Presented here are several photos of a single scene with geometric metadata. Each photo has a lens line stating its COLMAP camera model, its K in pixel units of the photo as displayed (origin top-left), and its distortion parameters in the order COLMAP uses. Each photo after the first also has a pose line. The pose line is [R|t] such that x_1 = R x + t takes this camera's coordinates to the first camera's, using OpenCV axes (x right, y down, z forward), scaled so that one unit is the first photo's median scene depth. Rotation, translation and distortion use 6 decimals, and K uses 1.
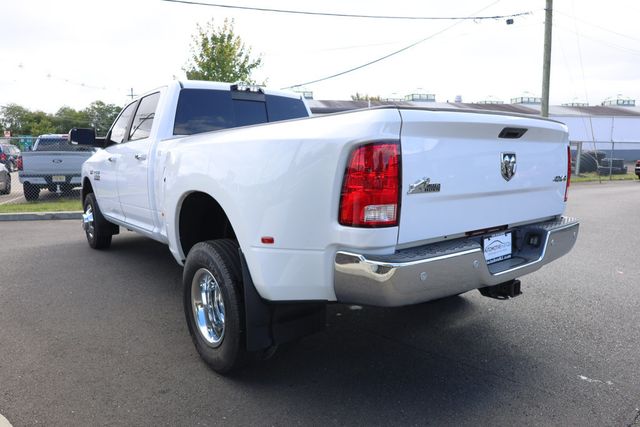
lens RADIAL K [[443.8, 0, 322.1], [0, 443.8, 216.0], [0, 0, 1]] dist [-0.013773, 0.004771]
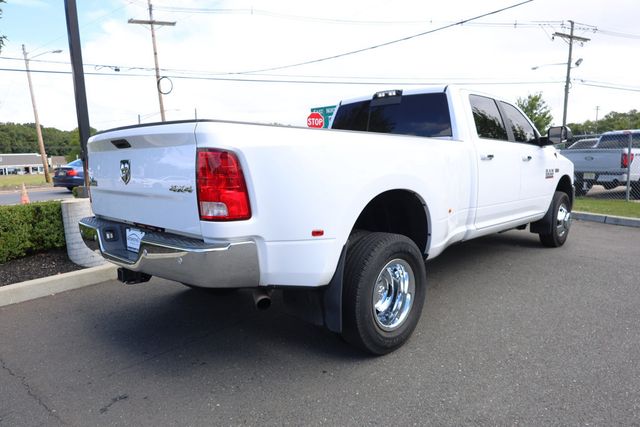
lens RADIAL K [[443.8, 0, 322.7], [0, 443.8, 210.3], [0, 0, 1]] dist [-0.013773, 0.004771]
pose [[0.143330, 0.111256, -0.983402, 1.462158], [-0.112999, 0.989003, 0.095420, -0.162166], [0.983203, 0.097447, 0.154326, 1.191622]]
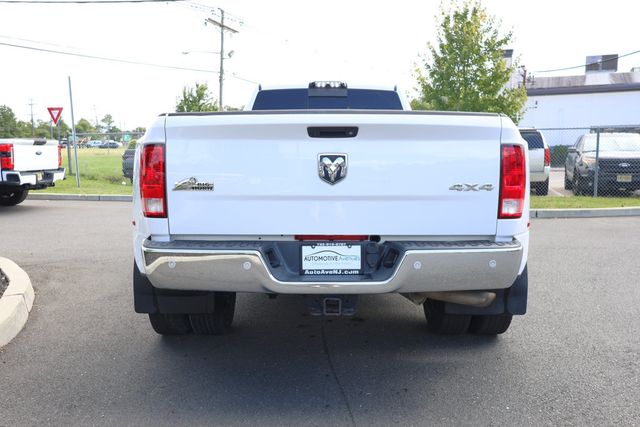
lens RADIAL K [[533.2, 0, 320.0], [0, 533.2, 213.8], [0, 0, 1]] dist [0.007200, -0.002990]
pose [[0.788724, 0.077272, -0.609872, 0.934742], [-0.086294, 0.996163, 0.014615, -0.030757], [0.608661, 0.041101, 0.792365, 0.108889]]
